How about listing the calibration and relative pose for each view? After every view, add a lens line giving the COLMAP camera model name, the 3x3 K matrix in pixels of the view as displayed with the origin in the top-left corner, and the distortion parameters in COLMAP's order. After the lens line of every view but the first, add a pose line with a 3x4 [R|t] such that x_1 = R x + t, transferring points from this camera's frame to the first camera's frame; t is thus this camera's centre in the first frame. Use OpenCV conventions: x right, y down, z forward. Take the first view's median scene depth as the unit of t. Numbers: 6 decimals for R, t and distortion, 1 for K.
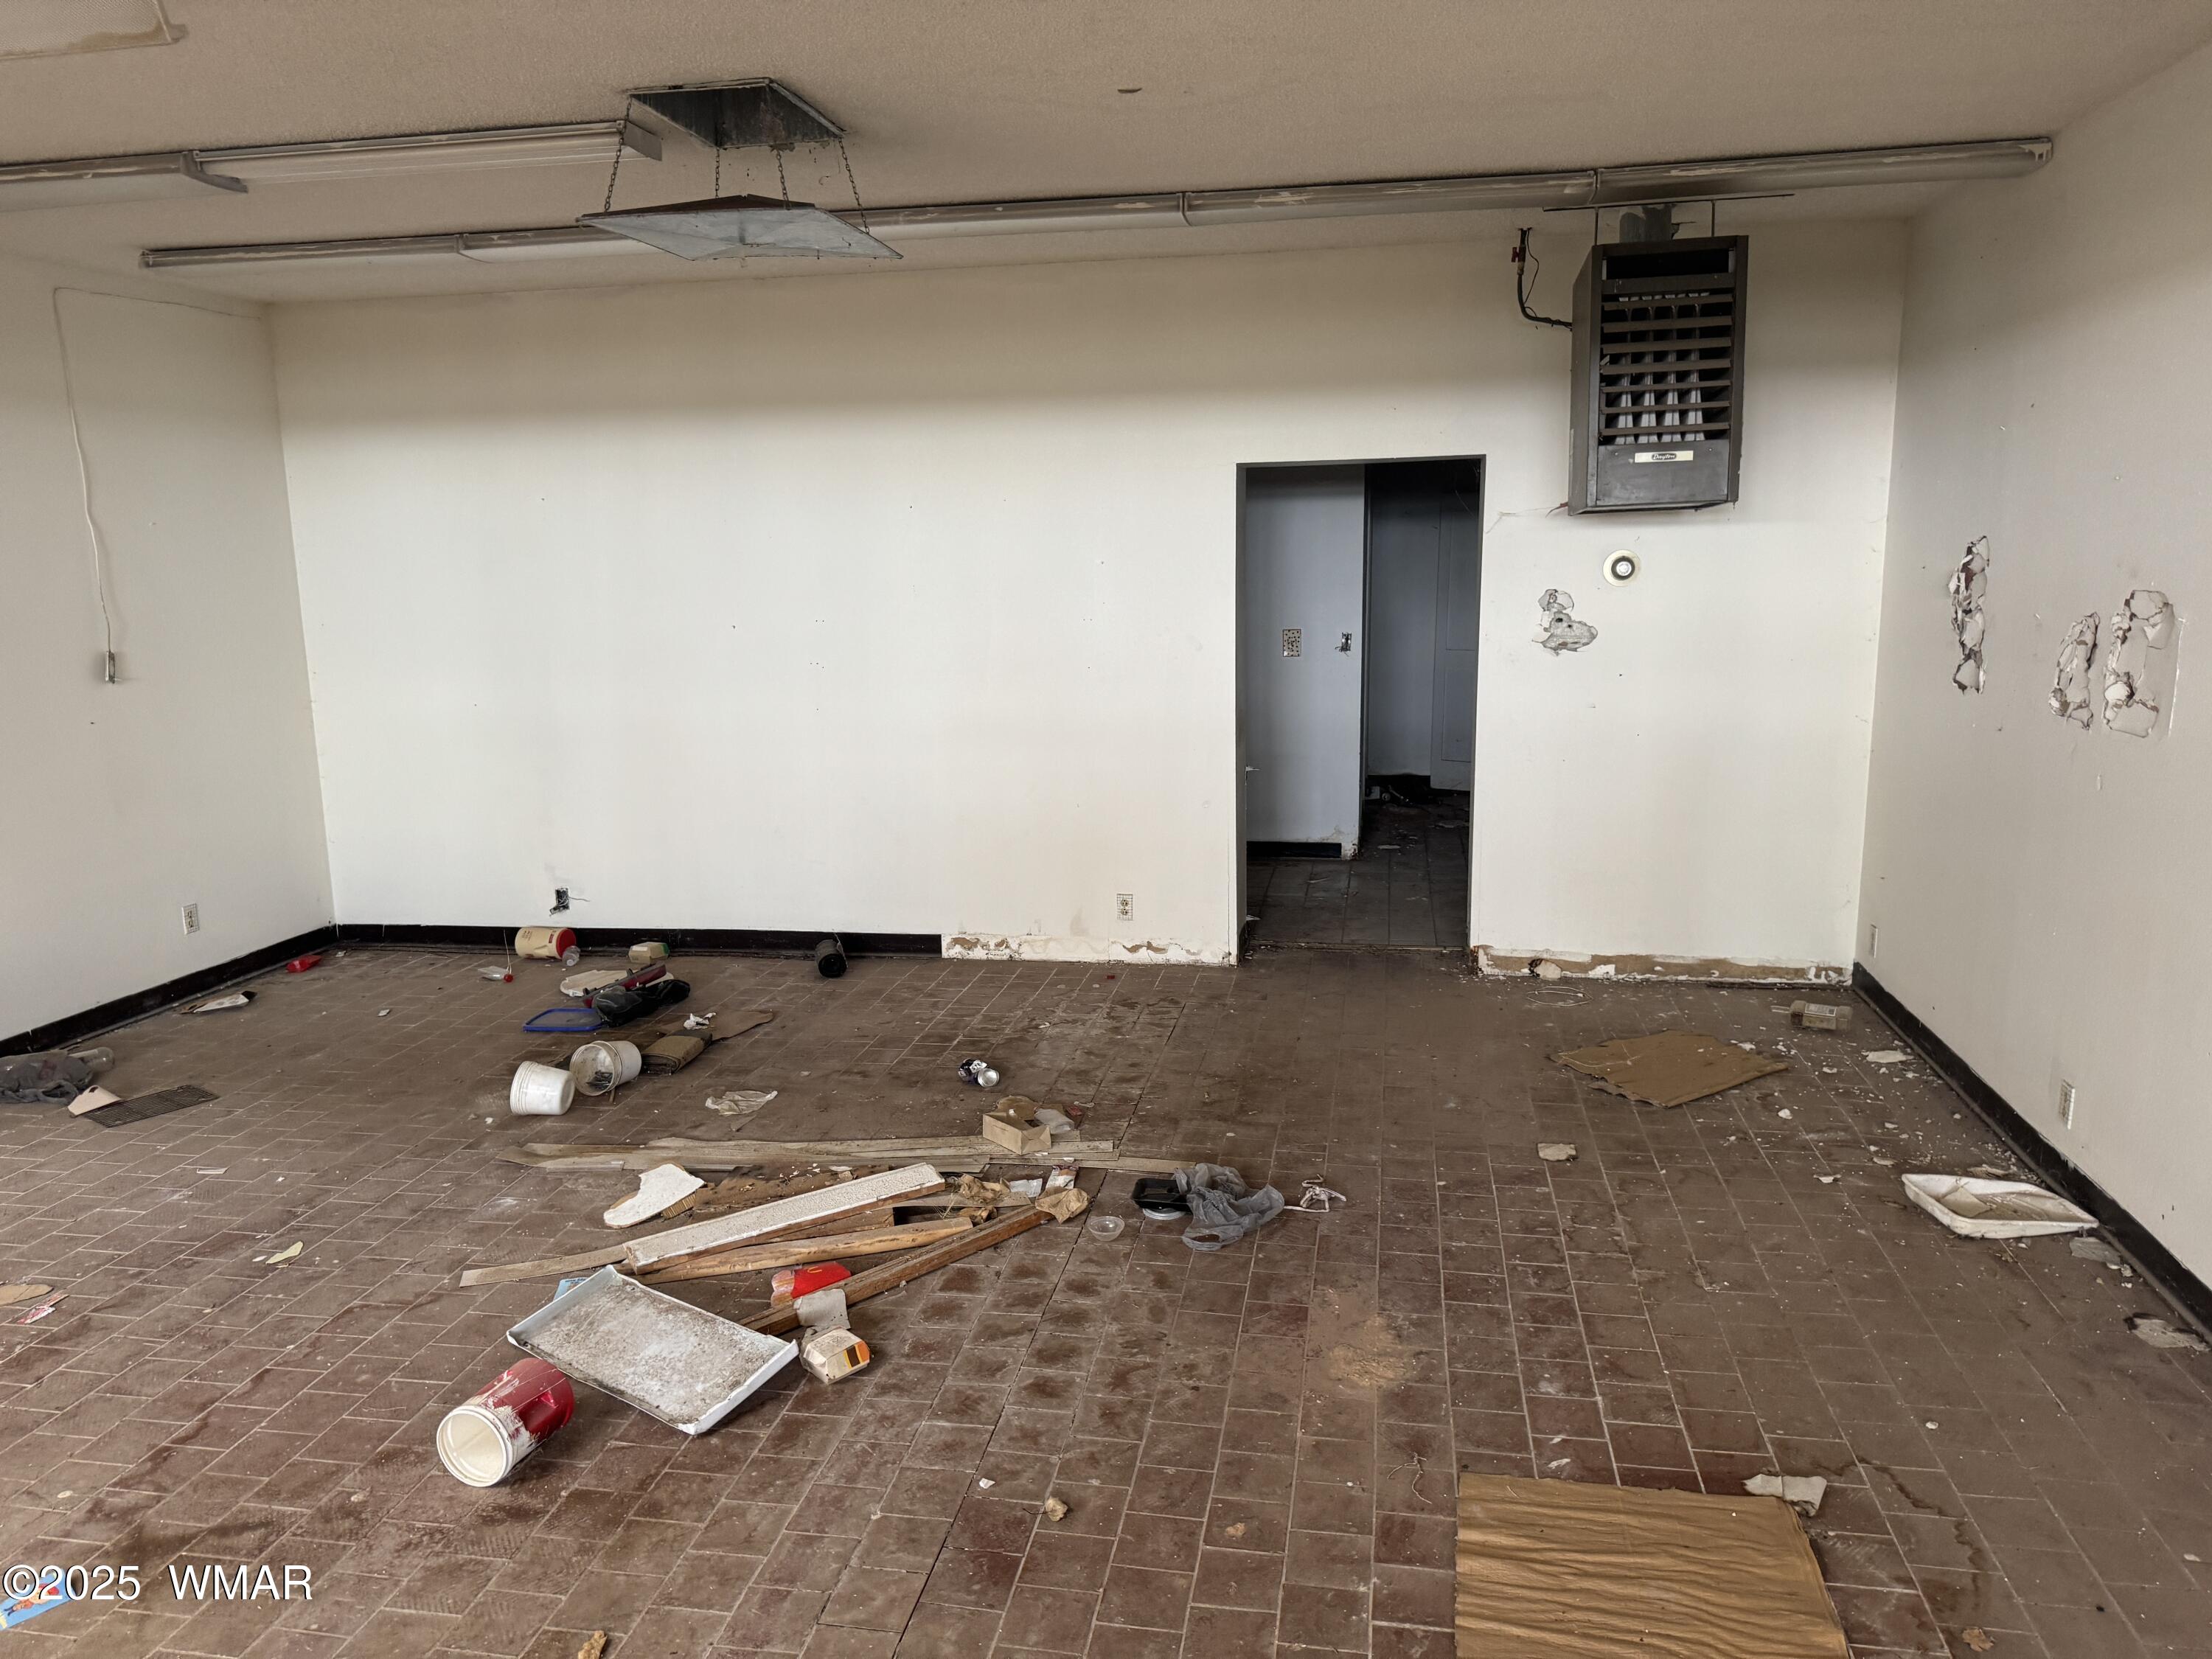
lens RADIAL K [[1559.7, 0, 1106.0], [0, 1559.7, 829.5], [0, 0, 1]] dist [0.076654, -0.106349]
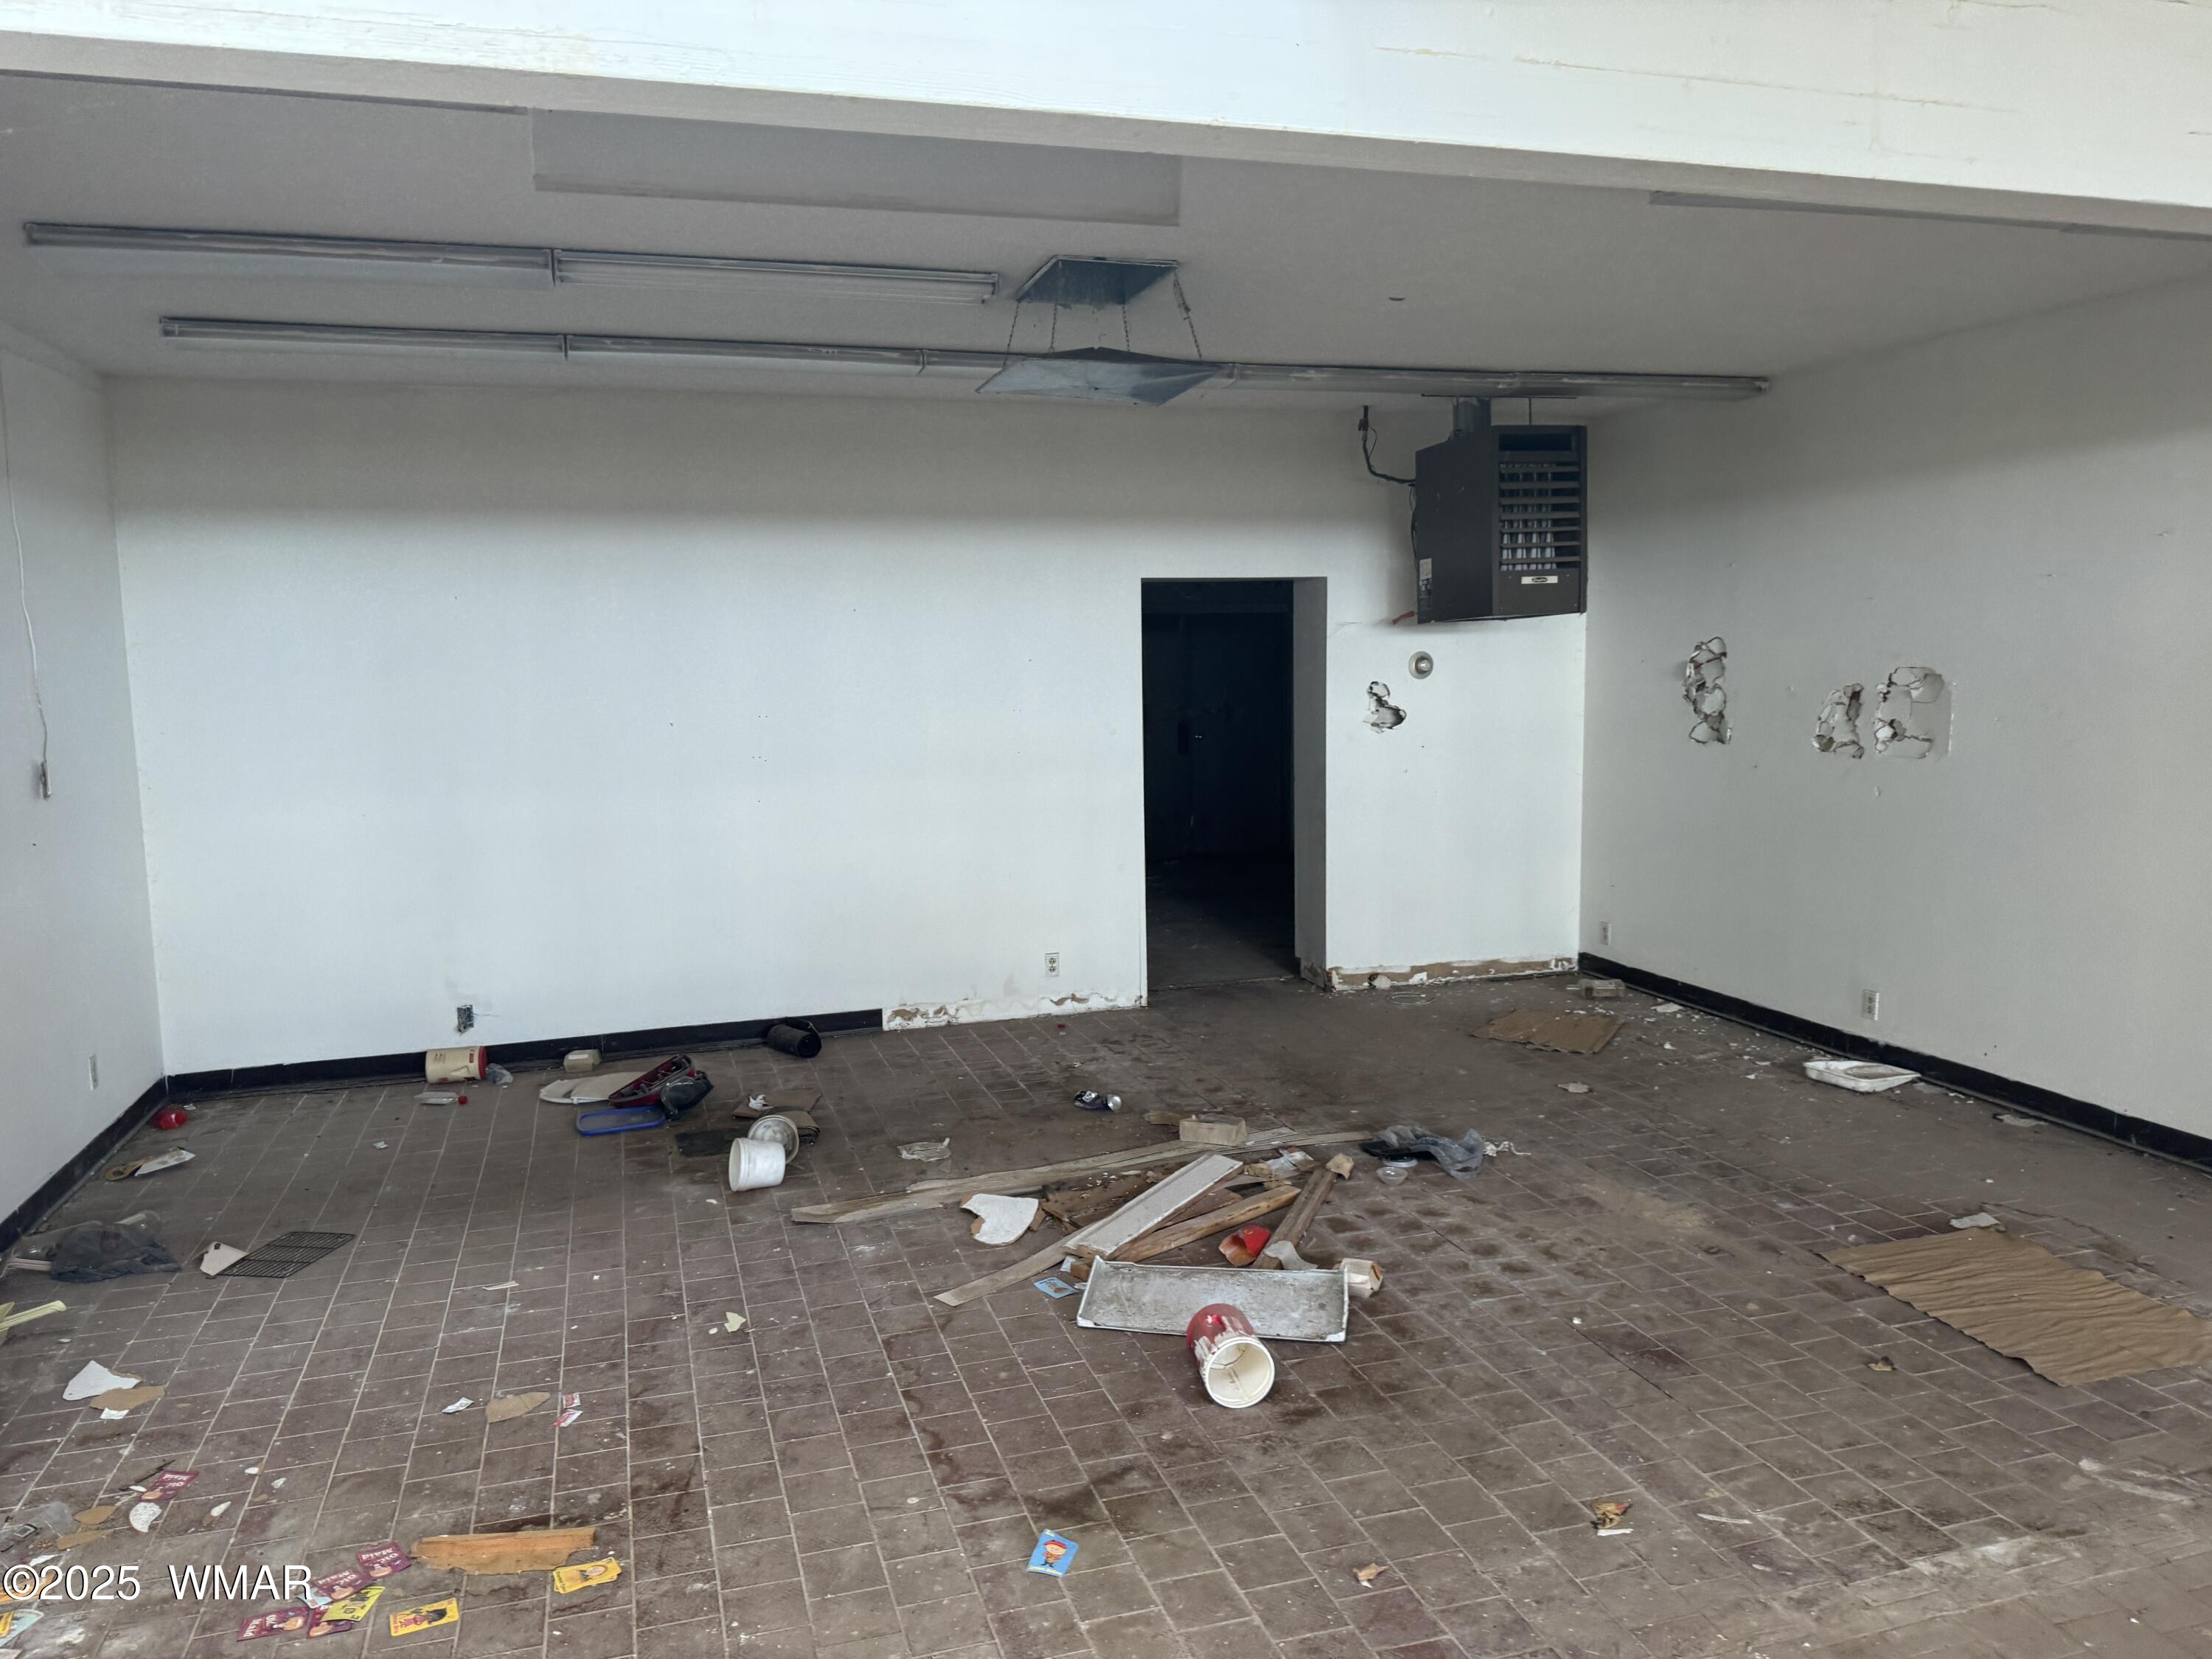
lens RADIAL K [[1559.7, 0, 1080.2], [0, 1559.7, 835.7], [0, 0, 1]] dist [0.084371, -0.135055]
pose [[0.891357, -0.051477, 0.450369, -0.594394], [0.084172, 0.995048, -0.052855, 0.022957], [-0.445418, 0.085021, 0.891277, -0.023470]]
